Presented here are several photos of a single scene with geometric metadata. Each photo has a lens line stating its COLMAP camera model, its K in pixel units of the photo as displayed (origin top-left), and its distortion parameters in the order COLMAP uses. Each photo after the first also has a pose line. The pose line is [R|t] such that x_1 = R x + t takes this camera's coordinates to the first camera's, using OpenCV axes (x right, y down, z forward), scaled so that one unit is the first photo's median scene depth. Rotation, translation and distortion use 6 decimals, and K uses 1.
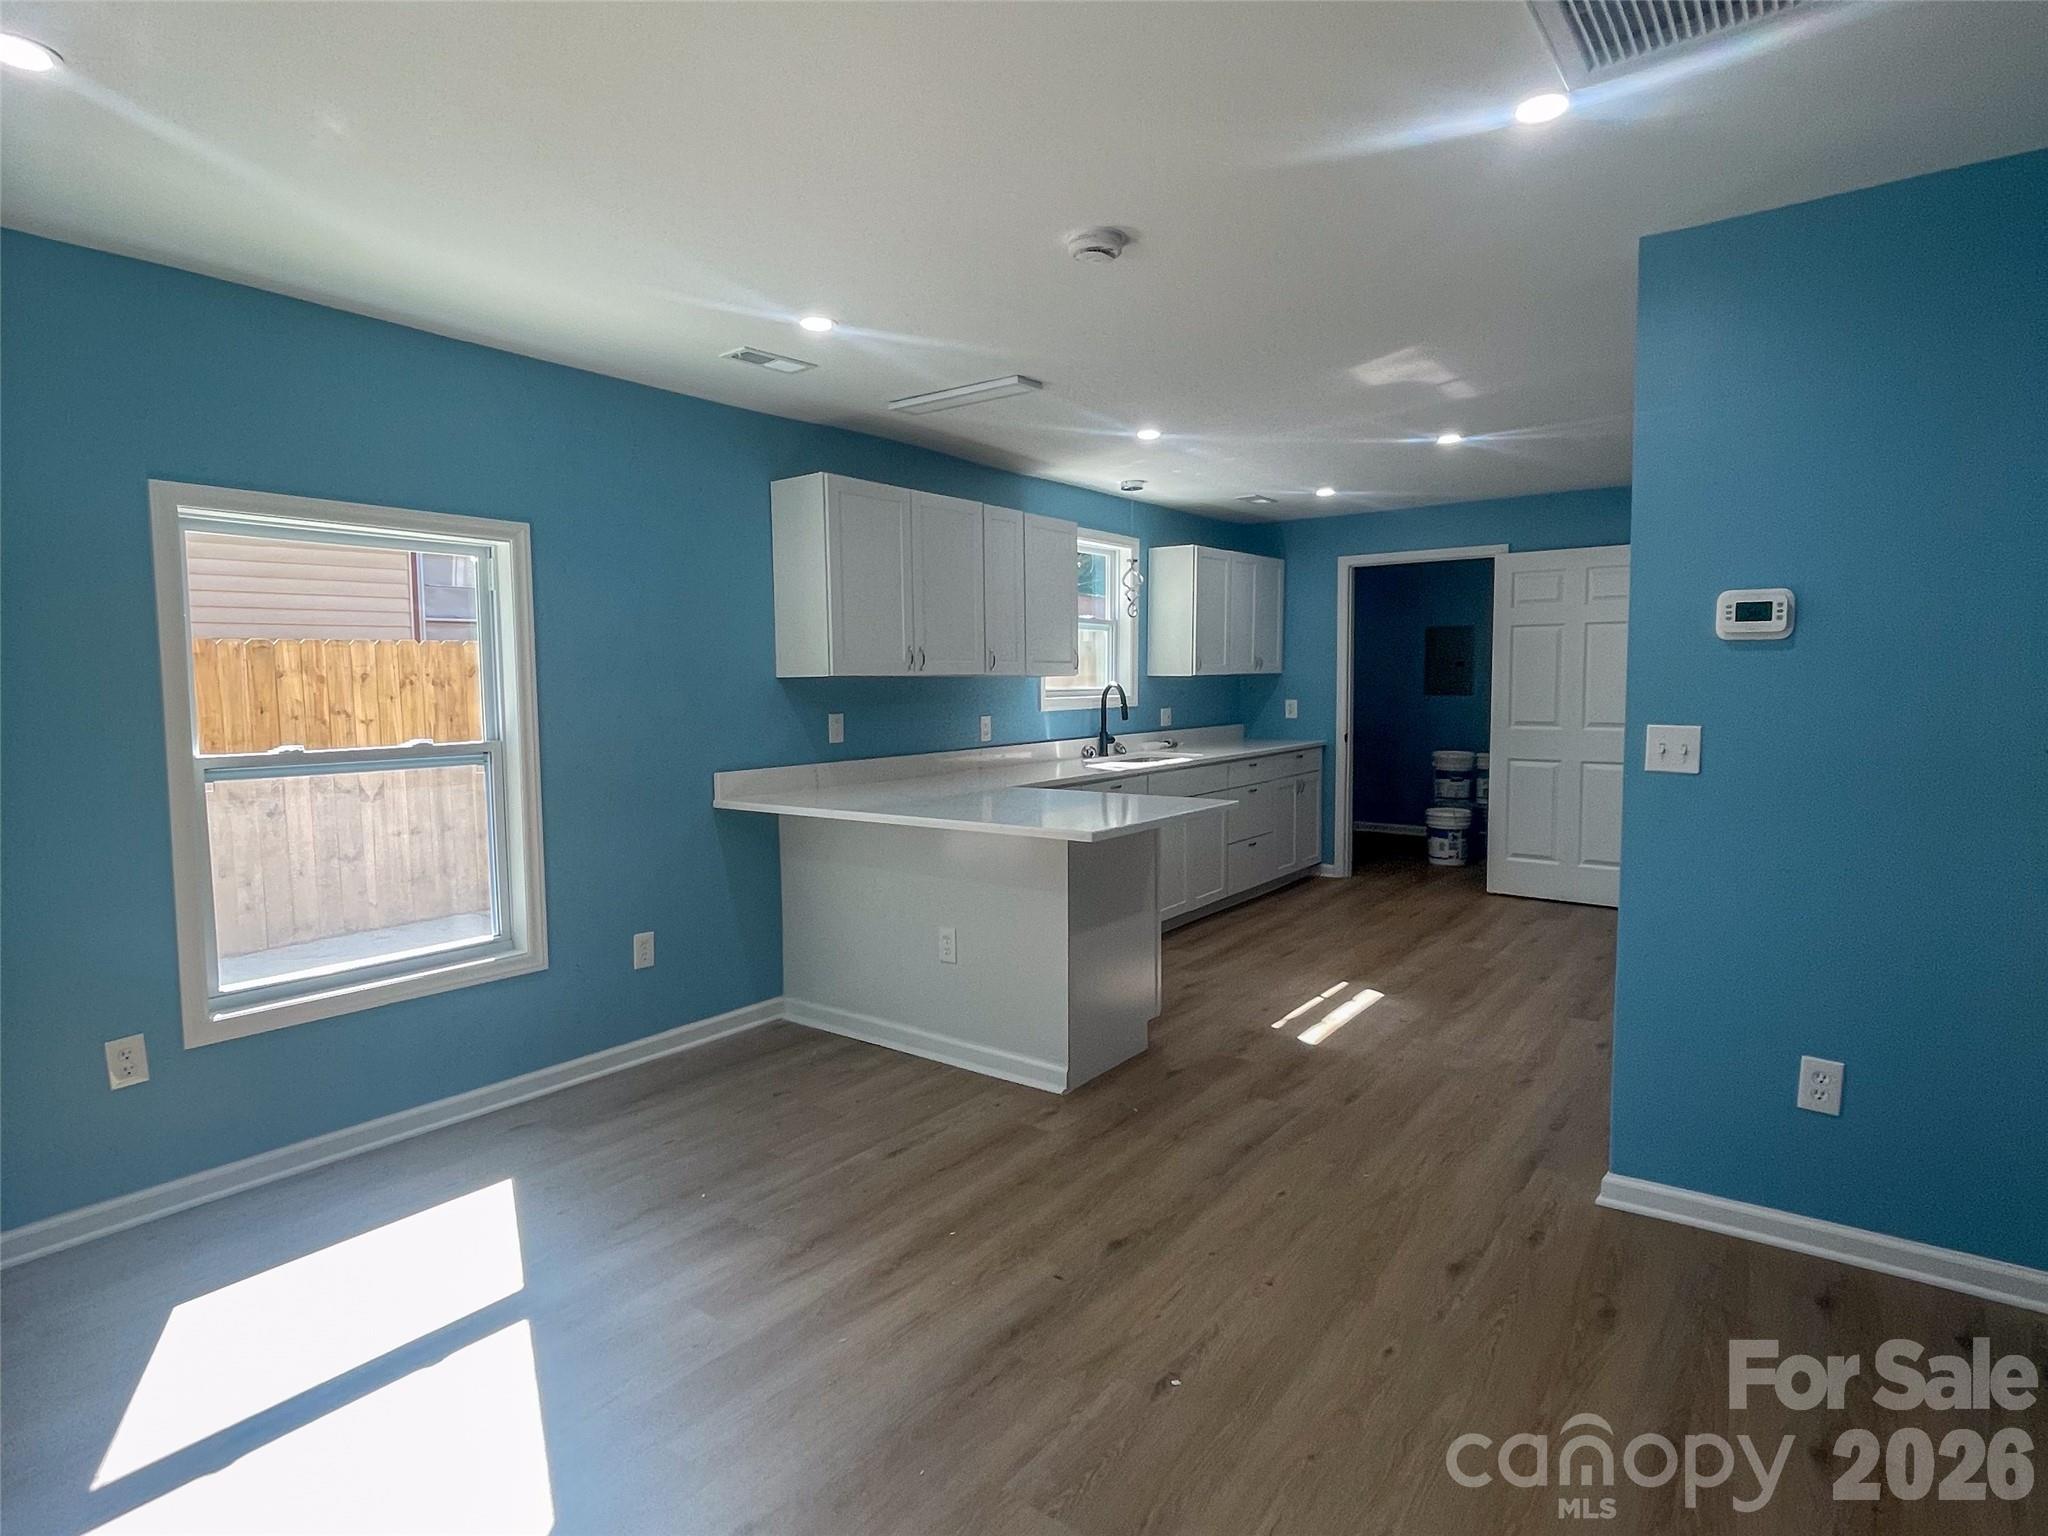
lens RADIAL K [[1092.5, 0, 1015.4], [0, 1092.5, 766.3], [0, 0, 1]] dist [0.001208, 0.000129]
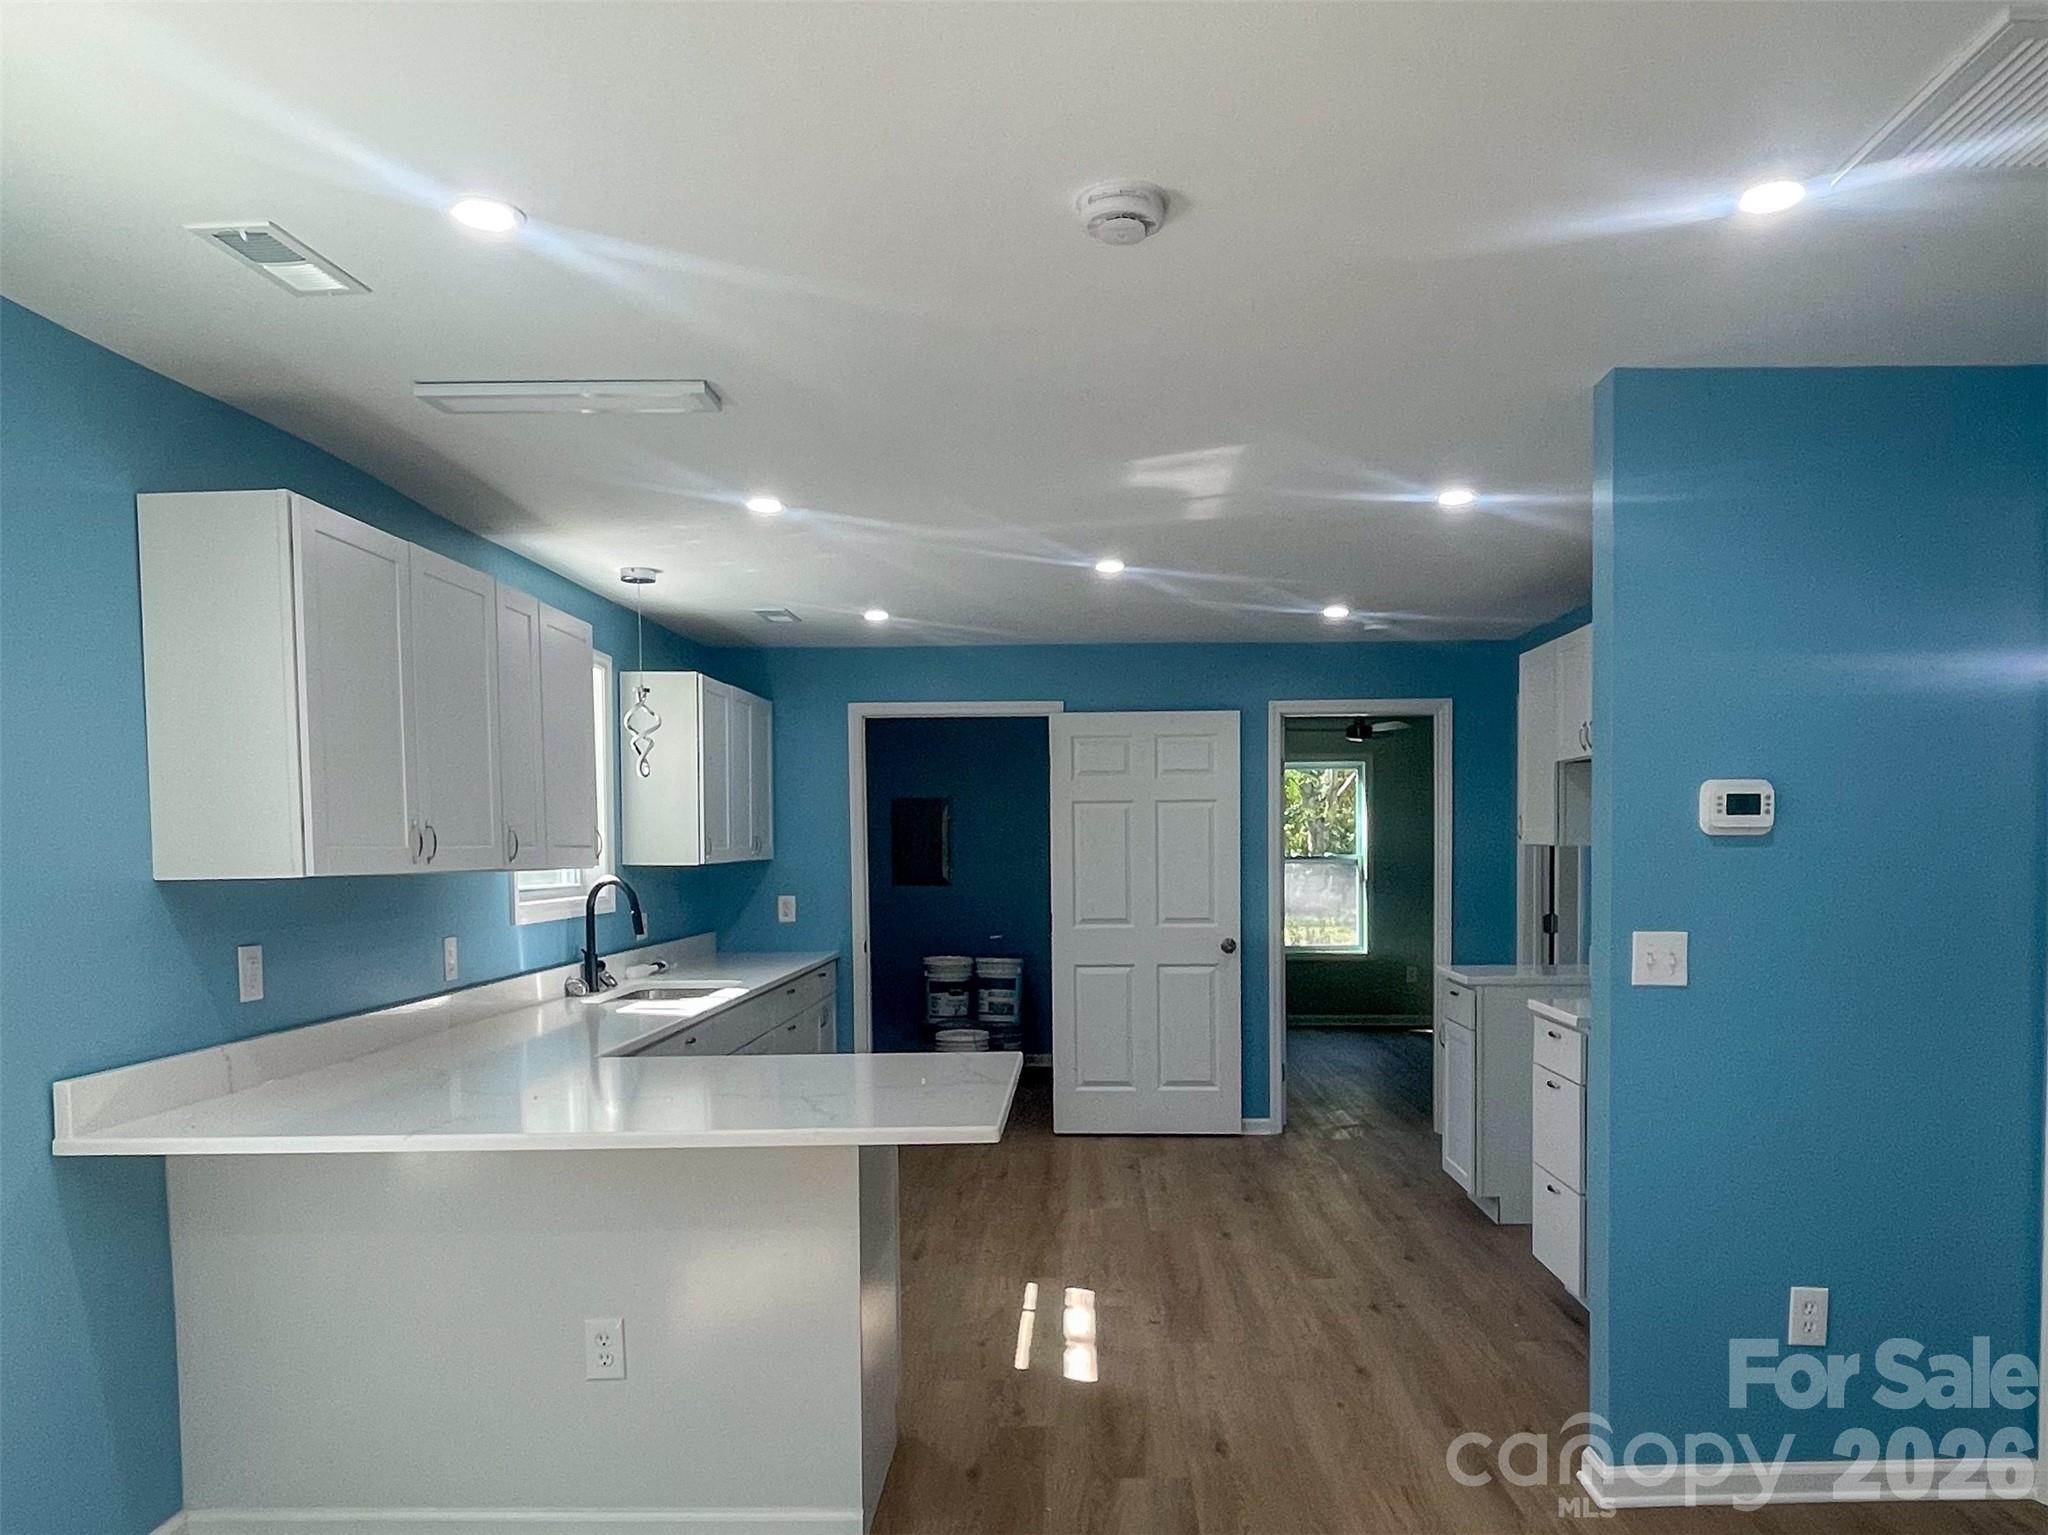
lens RADIAL K [[1433.9, 0, 1097.5], [0, 1433.9, 922.9], [0, 0, 1]] dist [0.002201, -0.058743]
pose [[0.794678, -0.029599, 0.606309, -0.199948], [0.050815, 0.998548, -0.017856, -0.020630], [-0.604900, 0.045000, 0.795029, 0.161263]]
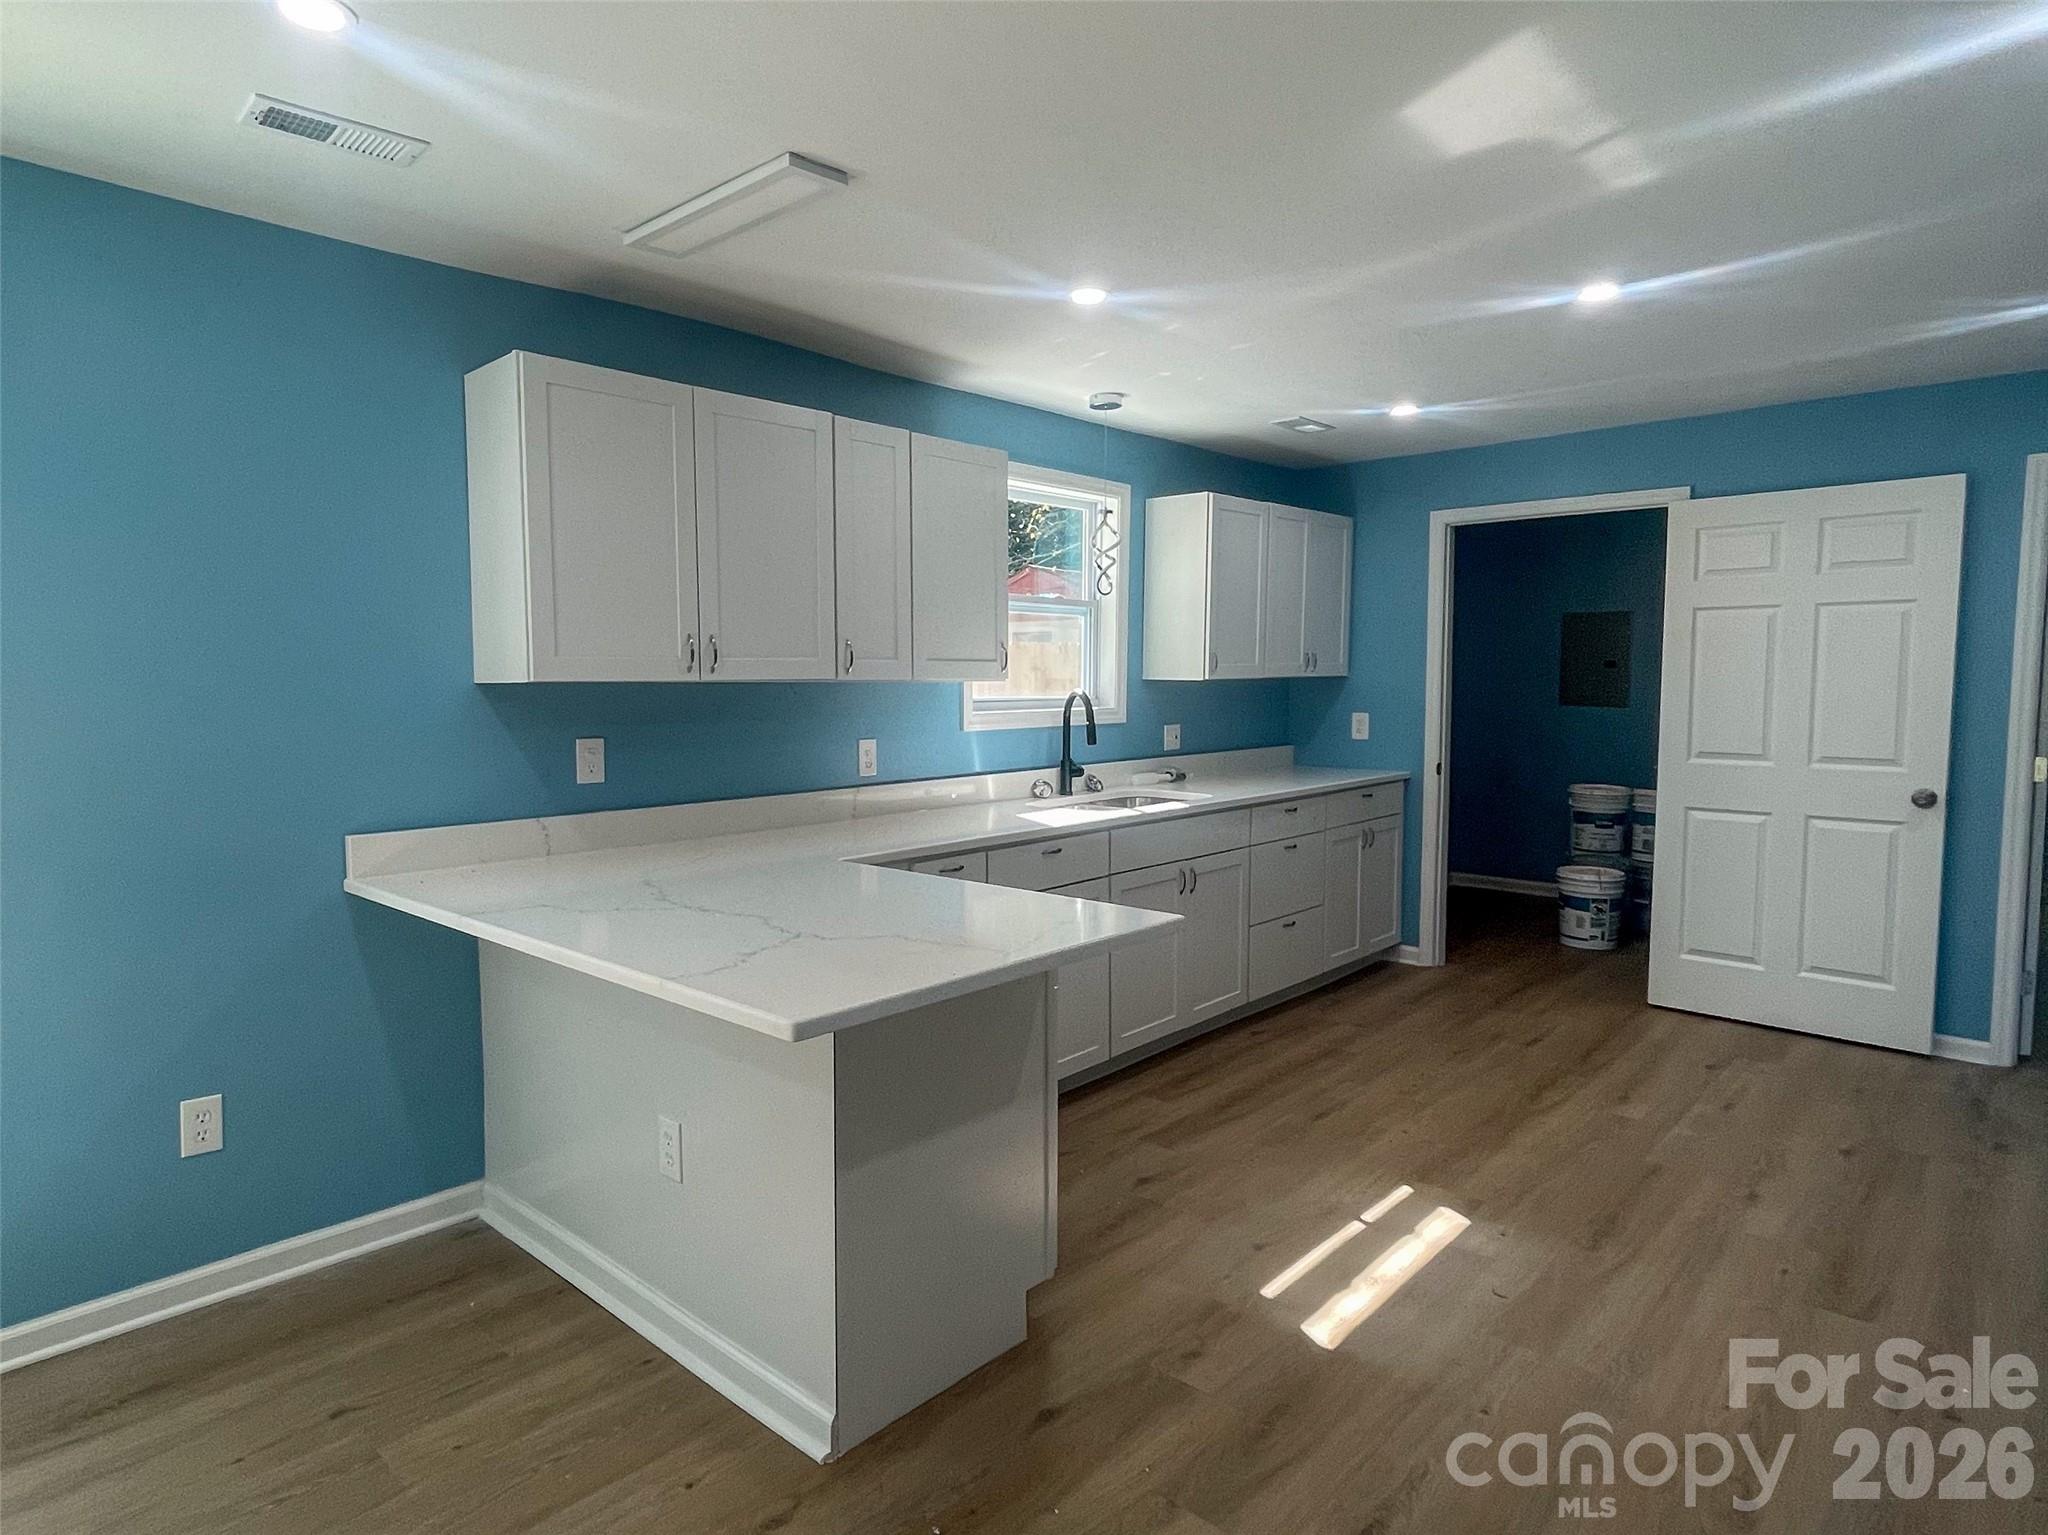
lens RADIAL K [[1167.6, 0, 951.6], [0, 1167.6, 762.5], [0, 0, 1]] dist [-0.009295, -0.002539]
pose [[0.991948, 0.015187, -0.125732, 0.106119], [-0.015876, 0.999864, -0.004480, -0.026796], [0.125647, 0.006440, 0.992054, 0.266916]]
